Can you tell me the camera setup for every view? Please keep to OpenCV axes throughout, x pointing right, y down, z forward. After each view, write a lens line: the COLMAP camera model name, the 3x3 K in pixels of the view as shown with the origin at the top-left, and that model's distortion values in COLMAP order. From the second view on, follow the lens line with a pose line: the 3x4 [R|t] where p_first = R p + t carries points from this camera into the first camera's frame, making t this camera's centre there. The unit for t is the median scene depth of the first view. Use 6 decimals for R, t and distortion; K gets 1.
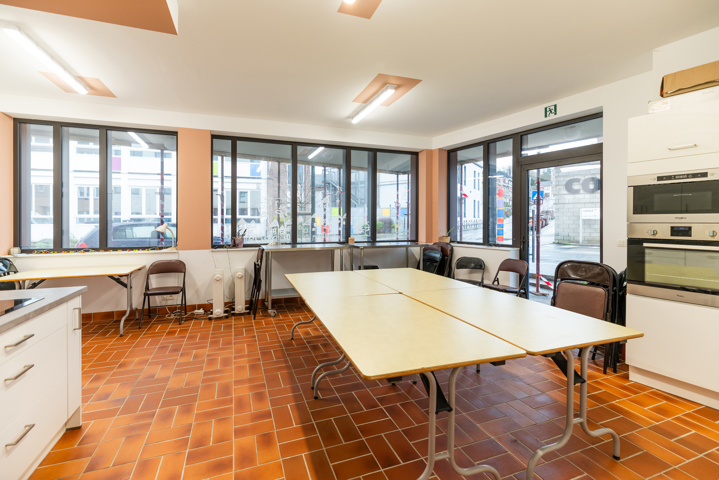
lens RADIAL K [[318.8, 0, 354.2], [0, 318.8, 234.6], [0, 0, 1]] dist [-0.000148, -0.000258]
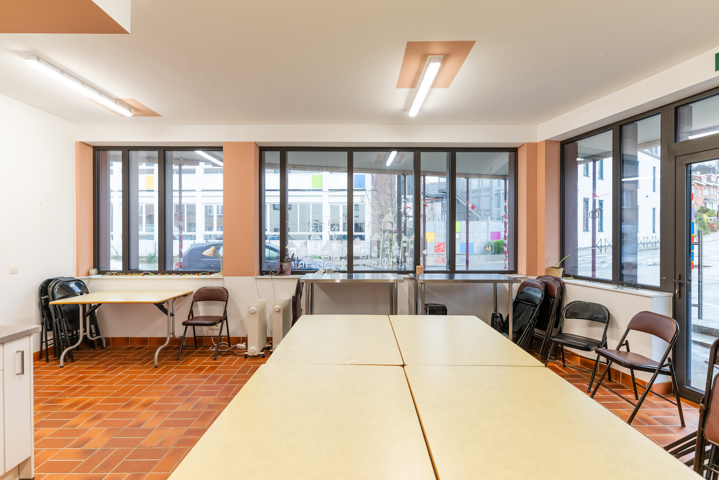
lens RADIAL K [[366.9, 0, 362.6], [0, 366.9, 248.8], [0, 0, 1]] dist [-0.001253, -0.000598]
pose [[0.946817, 0.008932, -0.321649, 0.175278], [-0.011717, 0.999909, -0.006723, -0.029322], [0.321560, 0.010134, 0.946835, 0.143920]]
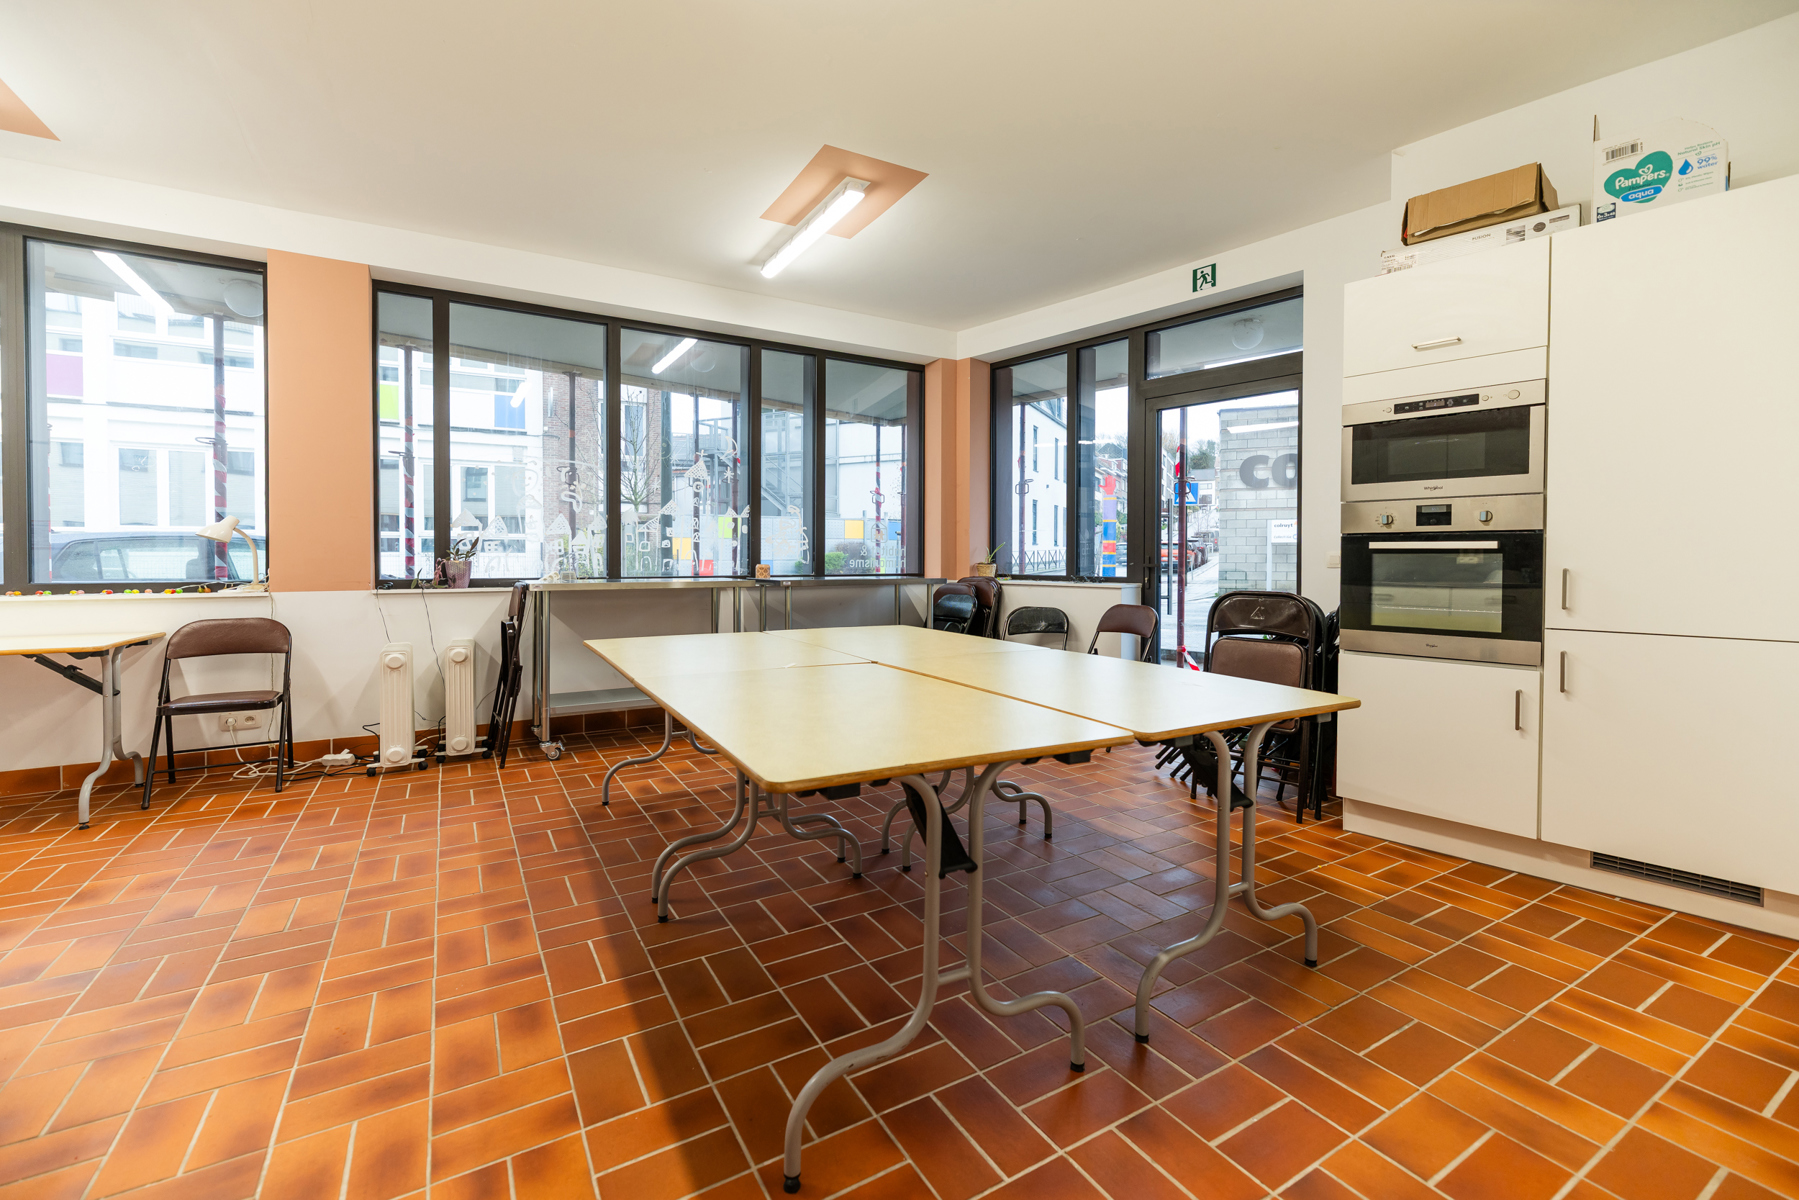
lens RADIAL K [[767.6, 0, 934.6], [0, 767.6, 600.0], [0, 0, 1]] dist [0.001187, -0.000011]
pose [[0.979534, -0.001201, 0.201276, 0.010987], [-0.001345, 0.999921, 0.012516, 0.050331], [-0.201275, -0.012531, 0.979455, -0.007558]]
